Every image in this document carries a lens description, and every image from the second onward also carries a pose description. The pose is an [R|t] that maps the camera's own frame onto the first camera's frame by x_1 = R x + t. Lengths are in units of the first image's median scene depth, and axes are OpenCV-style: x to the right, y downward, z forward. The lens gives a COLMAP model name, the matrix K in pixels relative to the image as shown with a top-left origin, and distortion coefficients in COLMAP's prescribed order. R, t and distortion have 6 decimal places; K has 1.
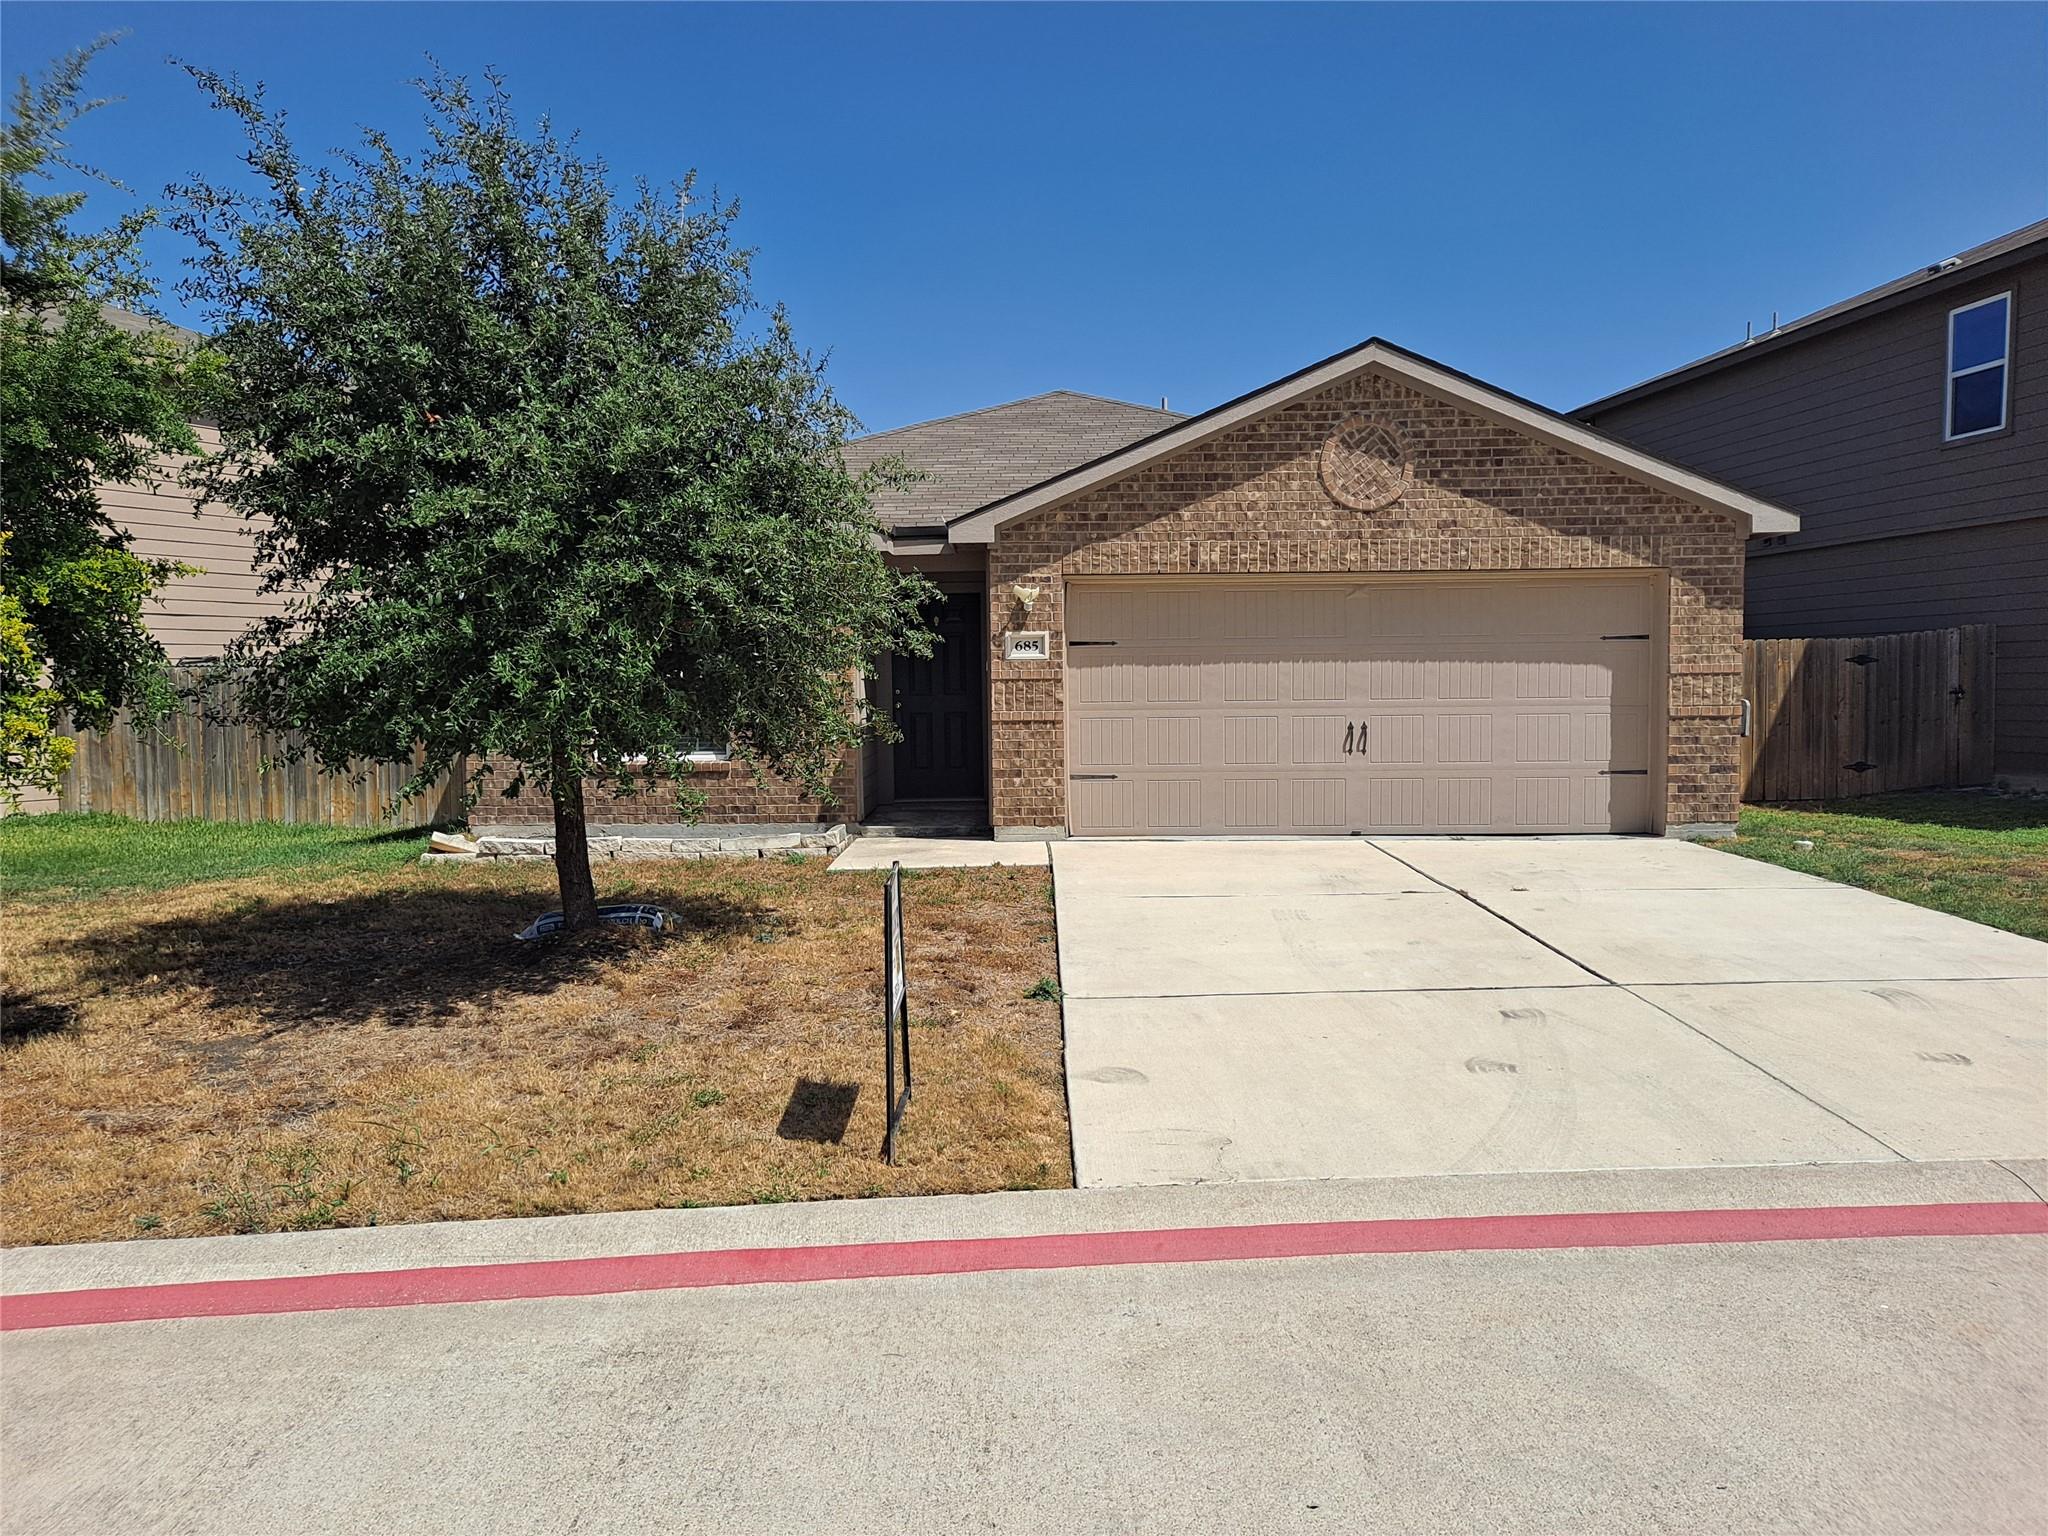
lens RADIAL K [[1487.1, 0, 1026.0], [0, 1487.1, 768.0], [0, 0, 1]] dist [0.040020, -0.006439]
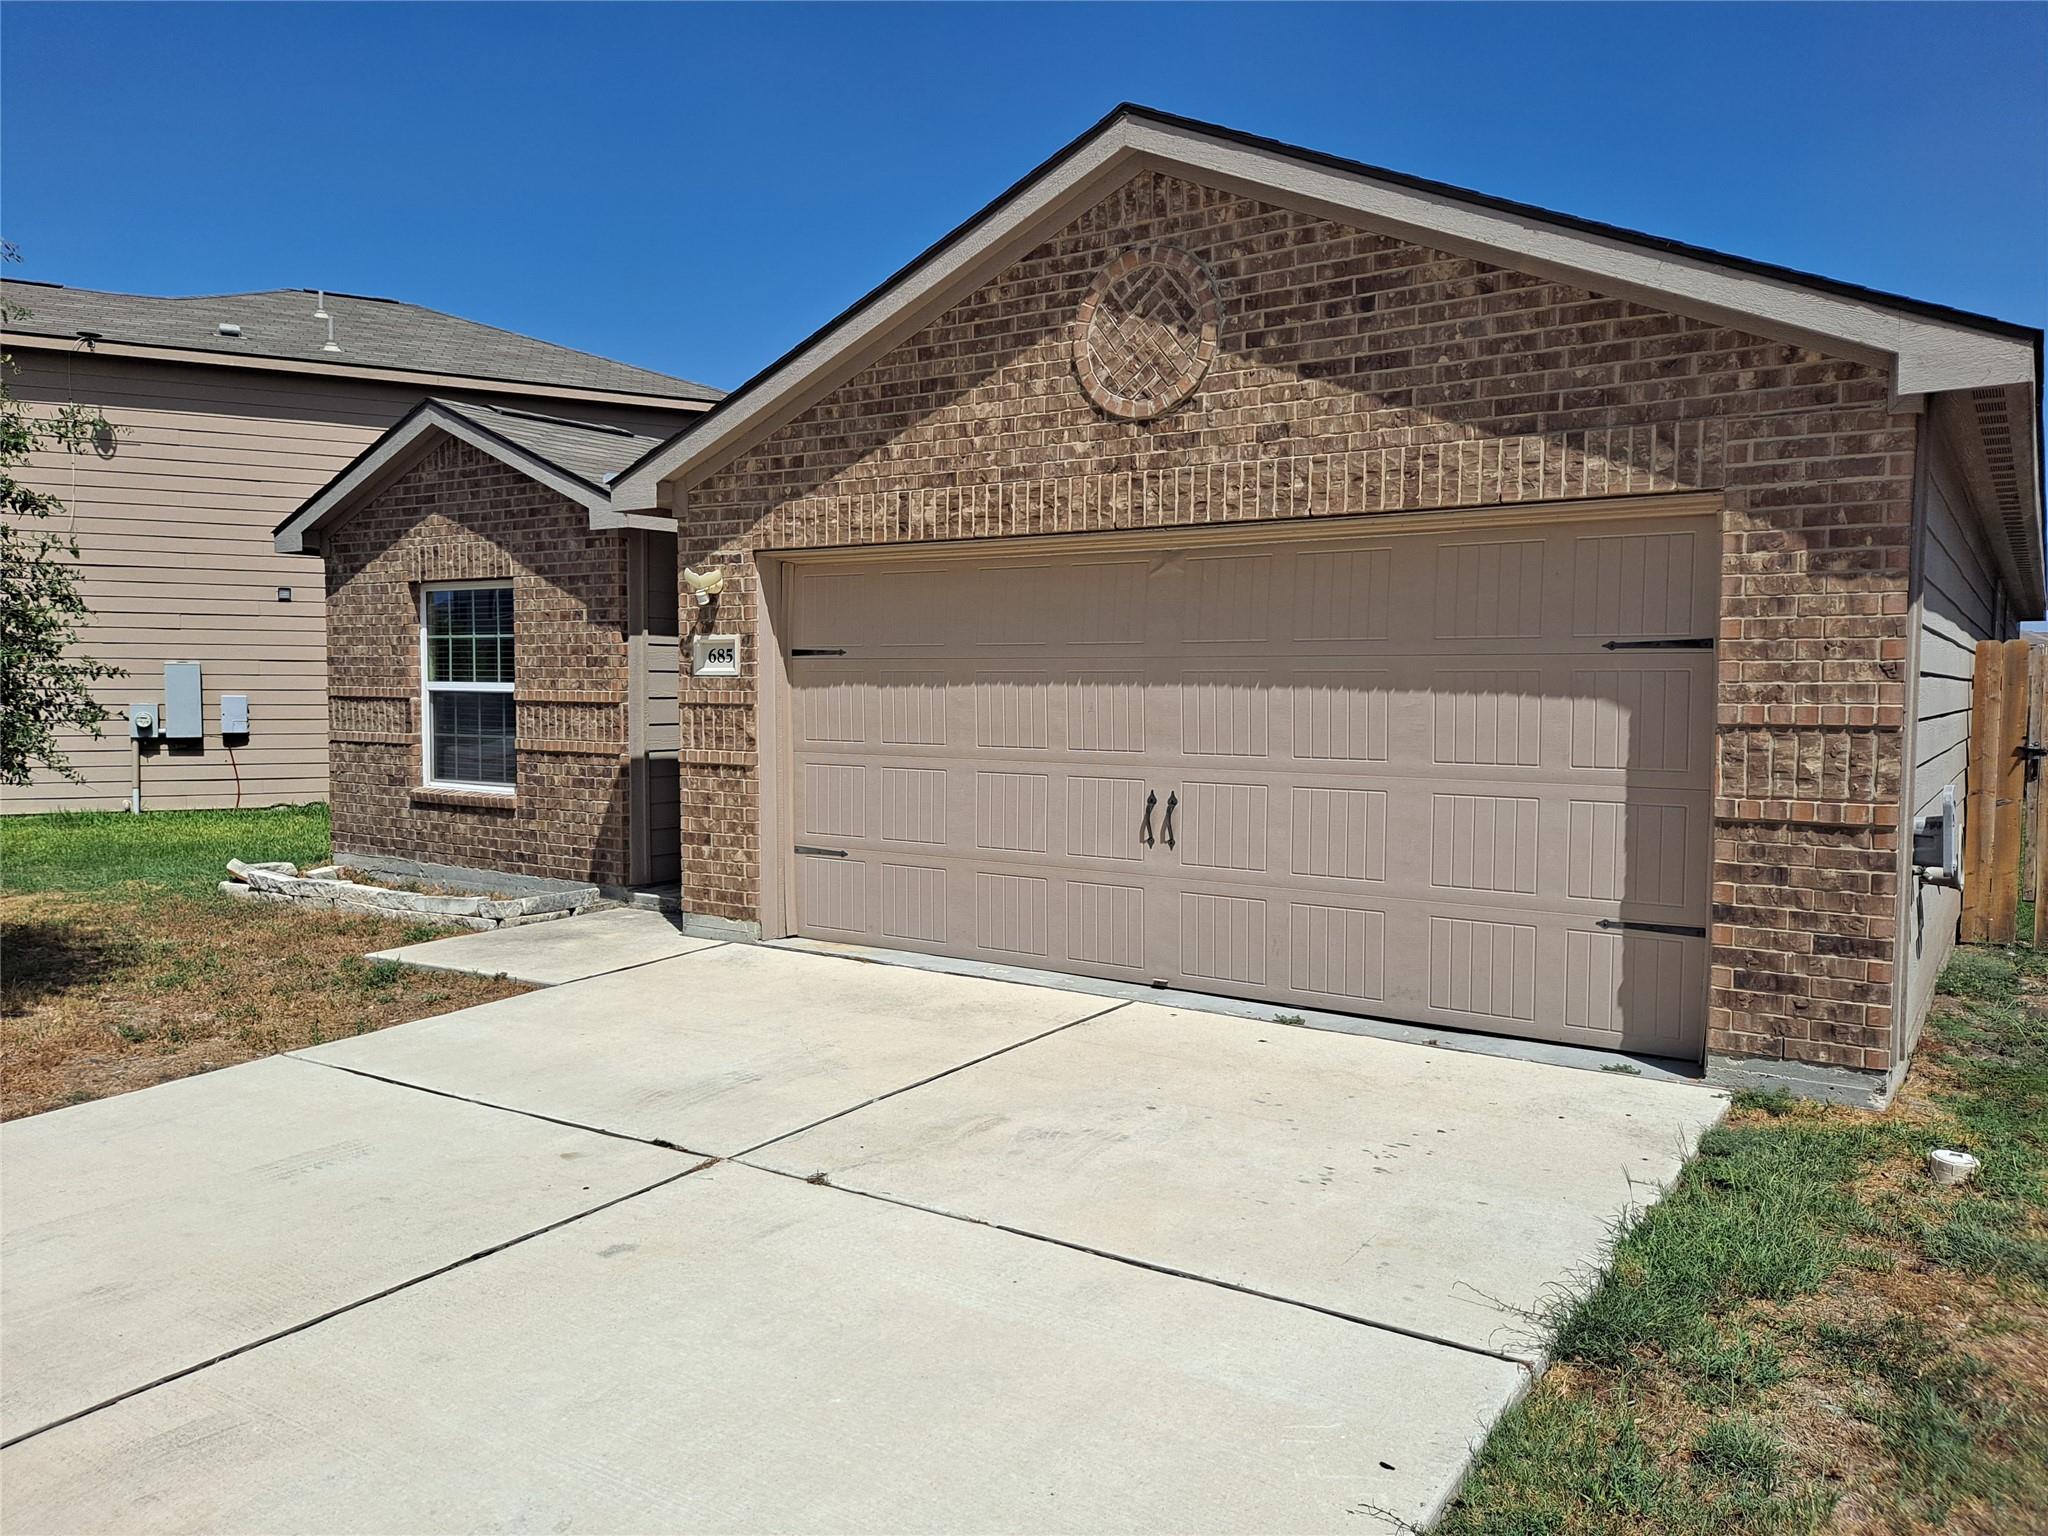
lens RADIAL K [[1487.1, 0, 1022.7], [0, 1487.1, 763.9], [0, 0, 1]] dist [0.040020, -0.006439]
pose [[0.834618, 0.043626, -0.549098, 0.504641], [-0.043601, 0.998963, 0.013094, -0.047801], [0.549100, 0.013013, 0.835655, 0.505316]]
